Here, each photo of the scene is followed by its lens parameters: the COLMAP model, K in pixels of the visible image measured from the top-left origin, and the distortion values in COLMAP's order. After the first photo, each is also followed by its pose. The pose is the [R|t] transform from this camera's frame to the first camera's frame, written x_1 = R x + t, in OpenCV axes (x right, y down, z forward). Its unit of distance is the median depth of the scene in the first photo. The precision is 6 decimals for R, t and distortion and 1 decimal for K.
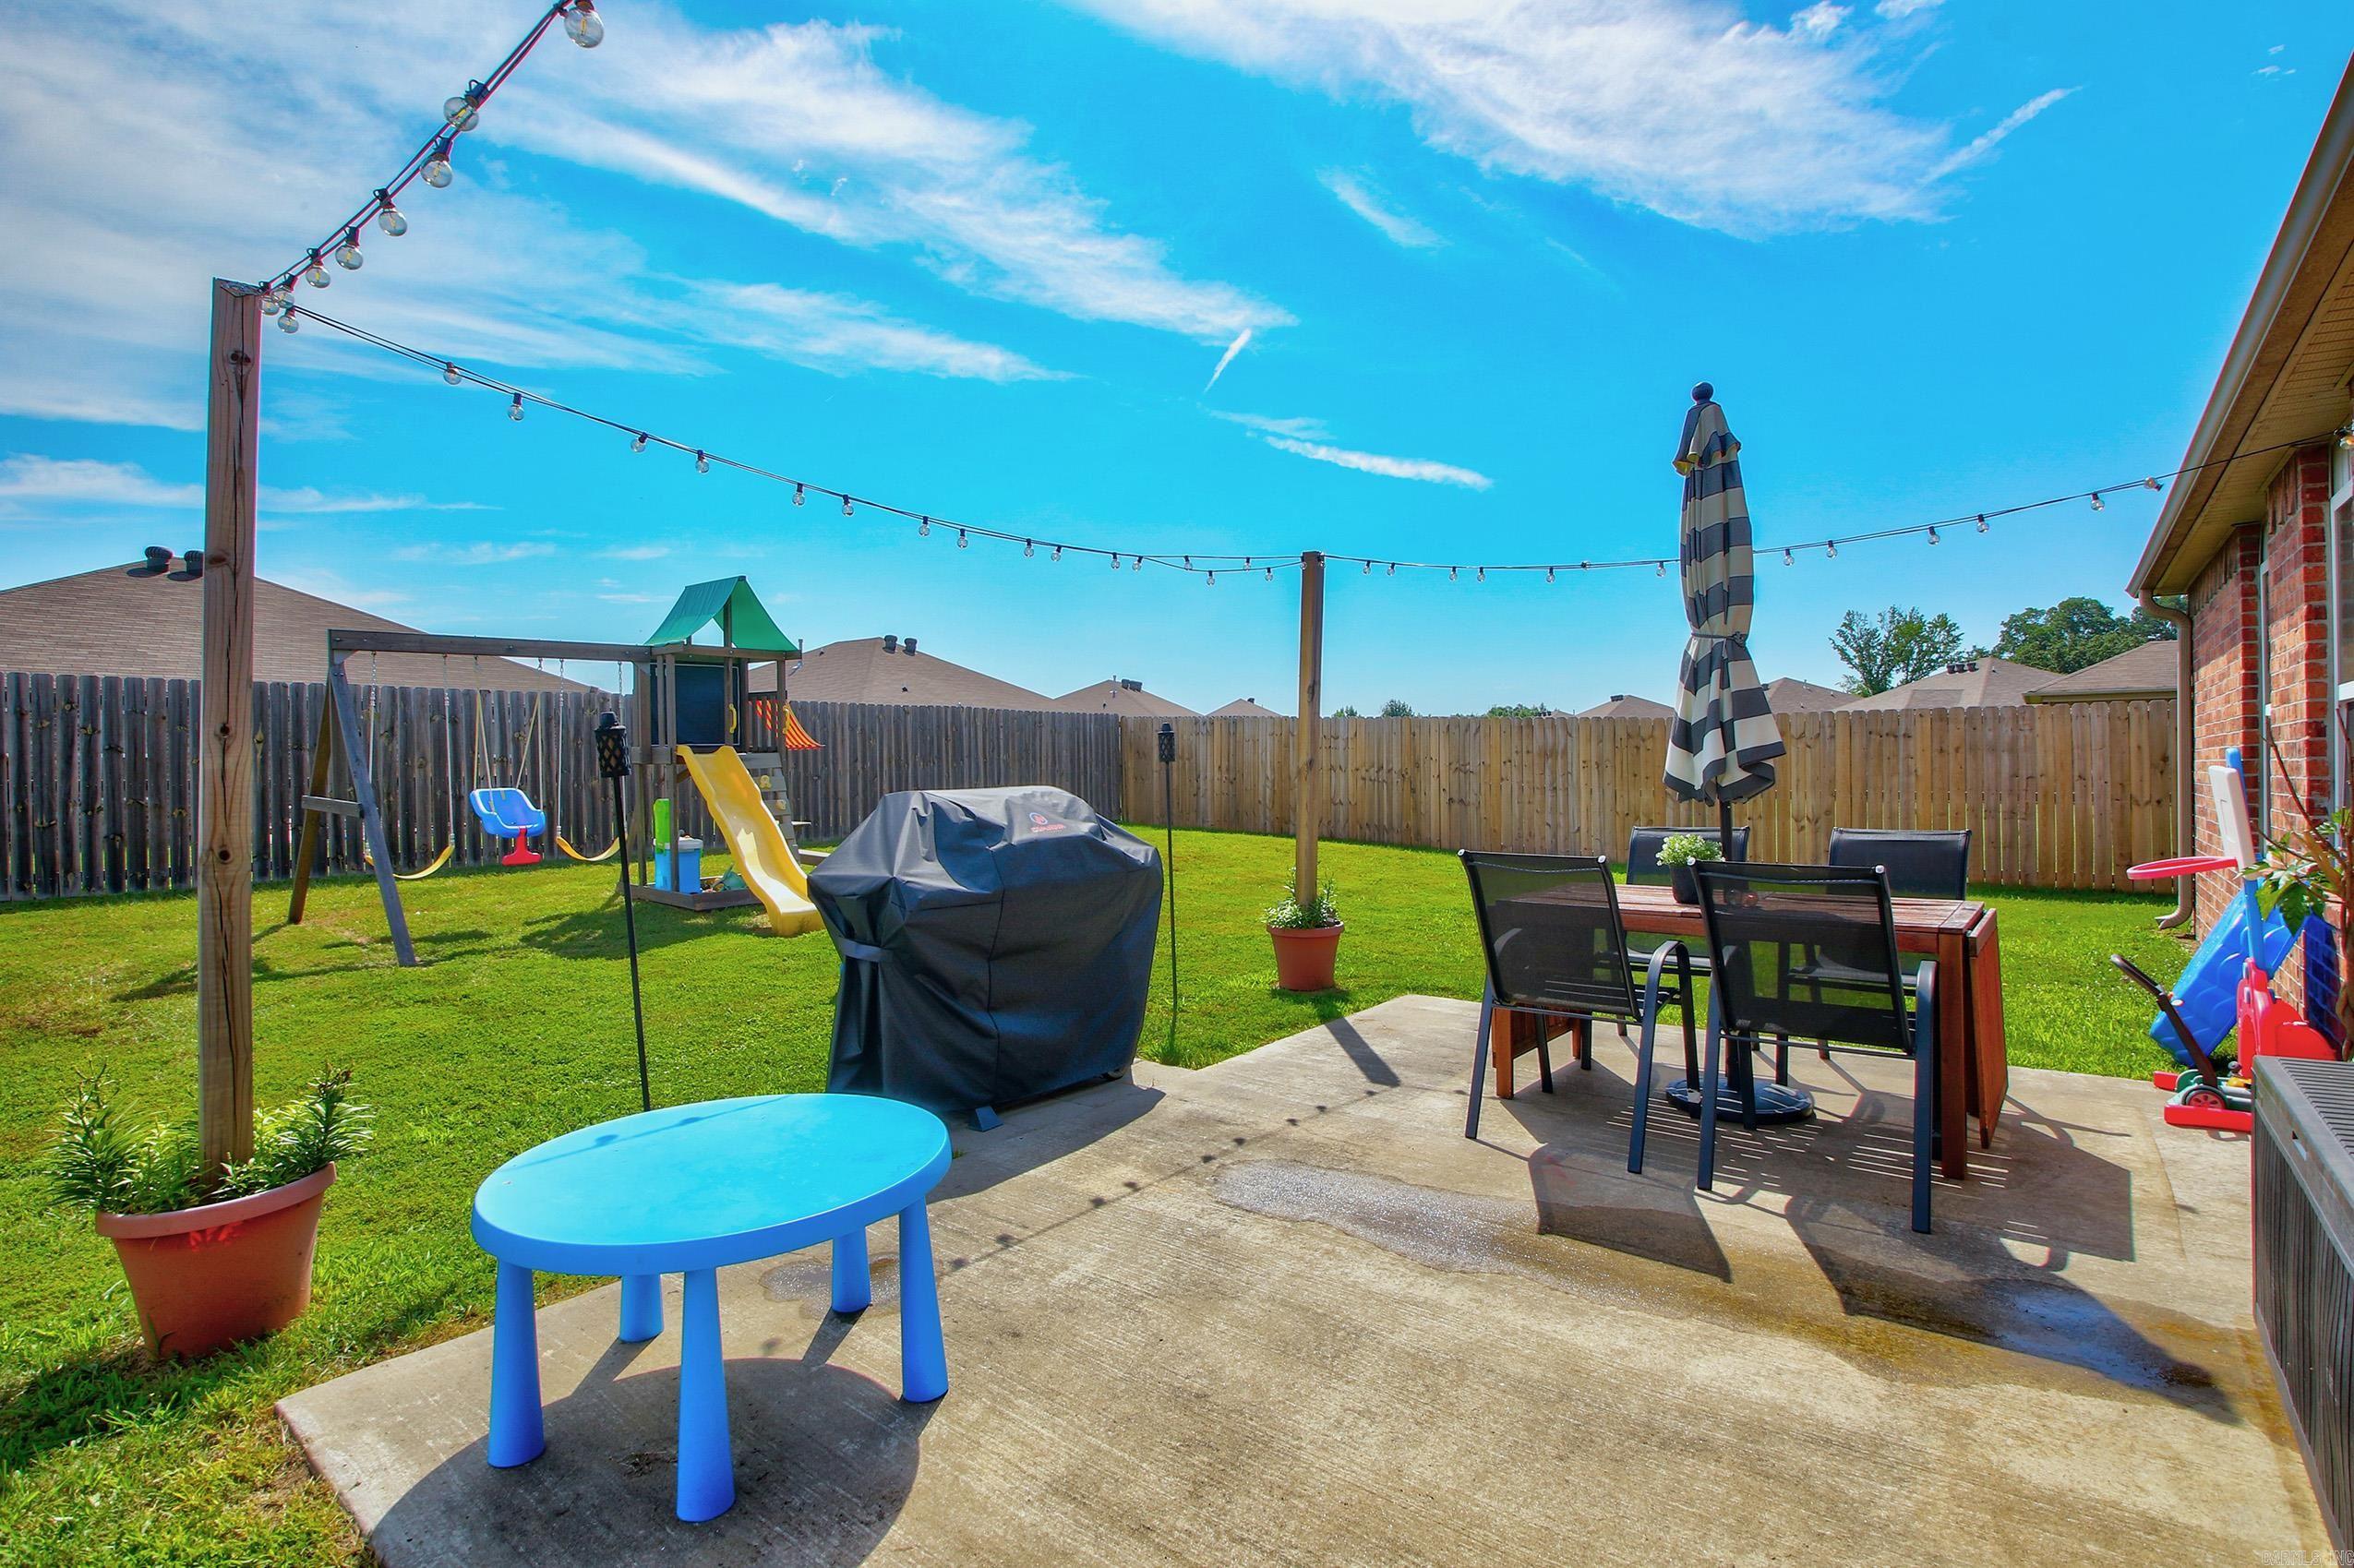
lens RADIAL K [[1120.4, 0, 1189.8], [0, 1120.4, 773.9], [0, 0, 1]] dist [0.028336, -0.038797]
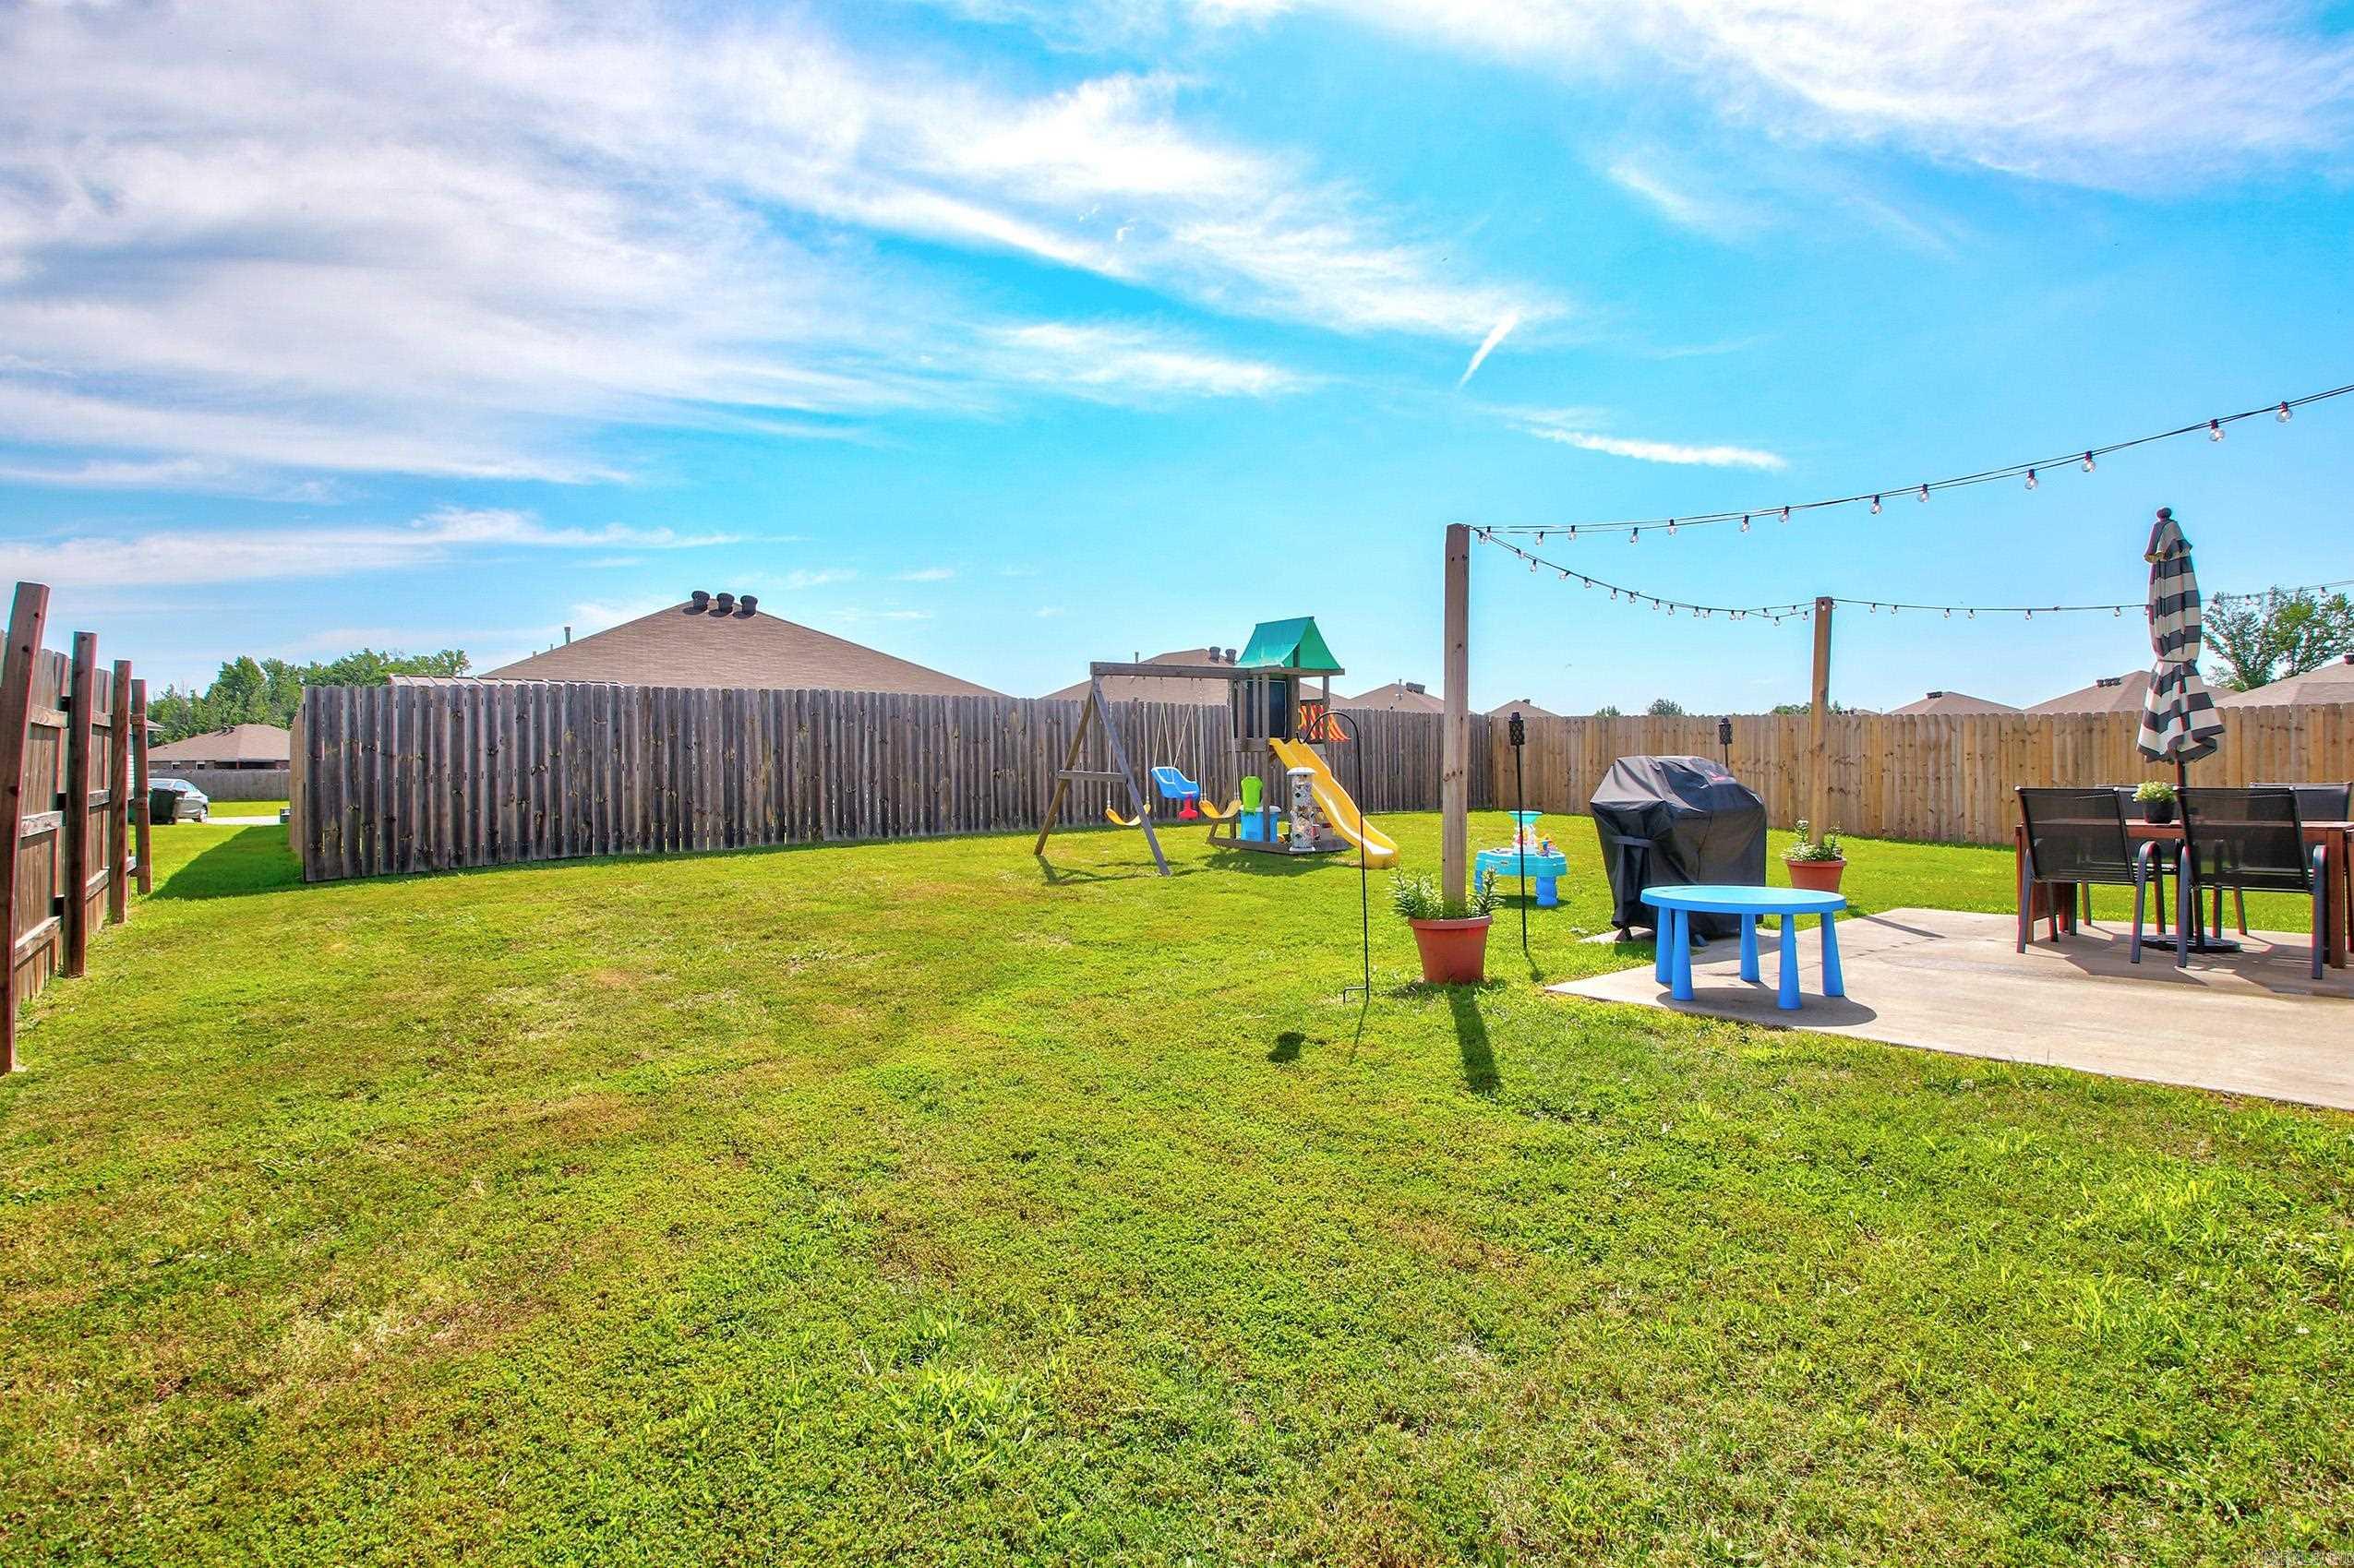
lens RADIAL K [[1112.7, 0, 1178.0], [0, 1112.7, 774.8], [0, 0, 1]] dist [0.003217, -0.021100]
pose [[0.973842, 0.004430, -0.227183, -0.160498], [-0.004752, 0.999988, -0.000872, 0.014326], [0.227176, 0.001929, 0.973852, -0.245514]]
